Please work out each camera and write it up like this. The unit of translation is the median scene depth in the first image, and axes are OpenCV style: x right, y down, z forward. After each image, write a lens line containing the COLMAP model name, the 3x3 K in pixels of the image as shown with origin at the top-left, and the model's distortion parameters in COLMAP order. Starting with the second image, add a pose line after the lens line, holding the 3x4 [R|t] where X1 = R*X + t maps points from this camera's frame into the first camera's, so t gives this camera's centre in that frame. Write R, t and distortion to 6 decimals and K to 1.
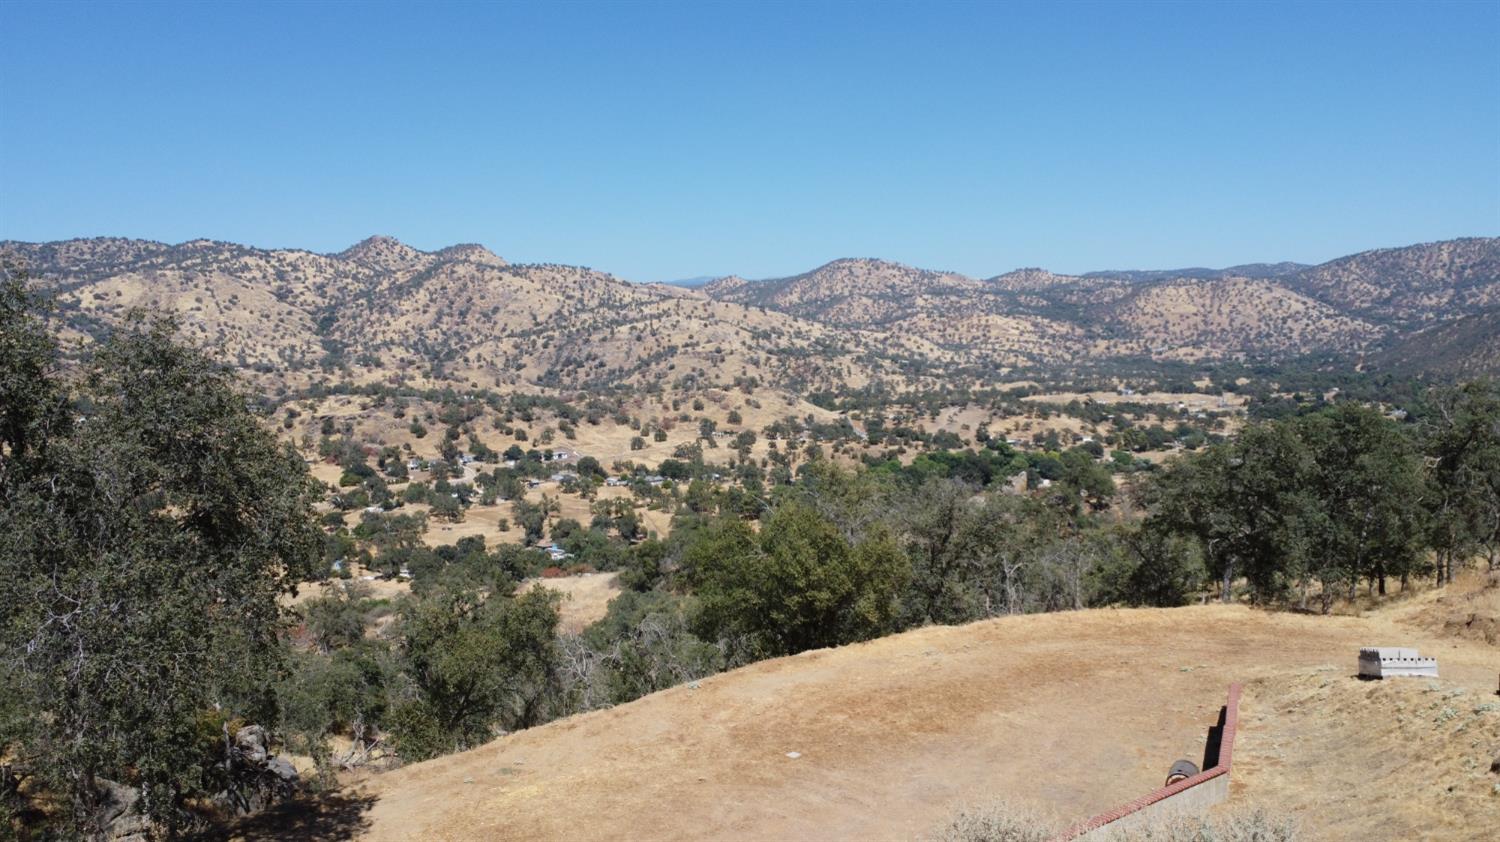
lens RADIAL K [[1133.2, 0, 753.1], [0, 1133.2, 420.1], [0, 0, 1]] dist [0.009541, -0.007516]
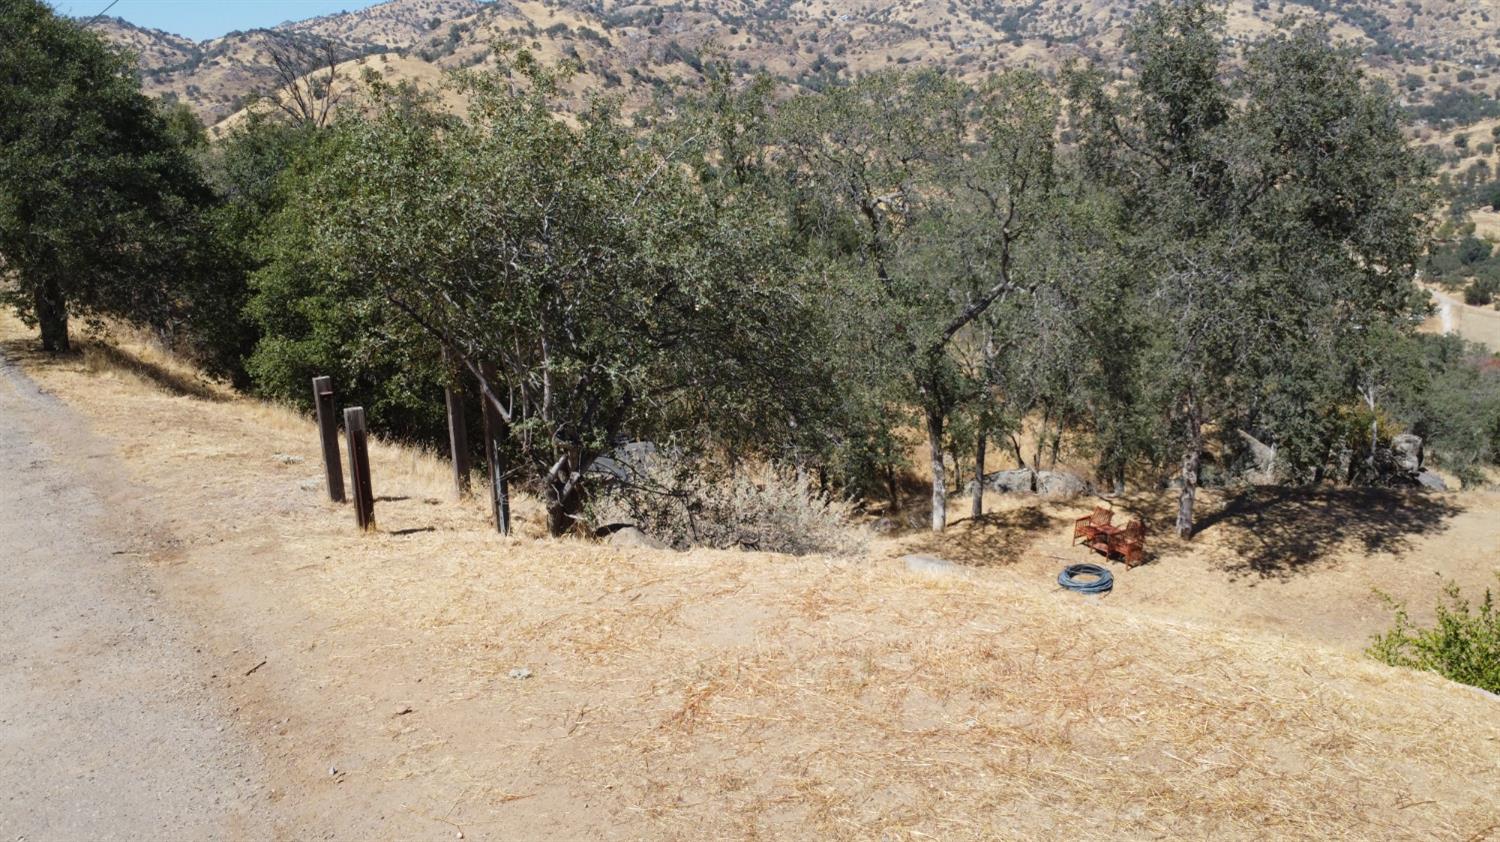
lens RADIAL K [[1133.2, 0, 752.5], [0, 1133.2, 418.4], [0, 0, 1]] dist [0.009541, -0.007516]
pose [[0.542015, 0.244218, -0.804100, 0.100272], [-0.031854, 0.962125, 0.270741, -0.001456], [0.839765, -0.121132, 0.529266, -0.053738]]
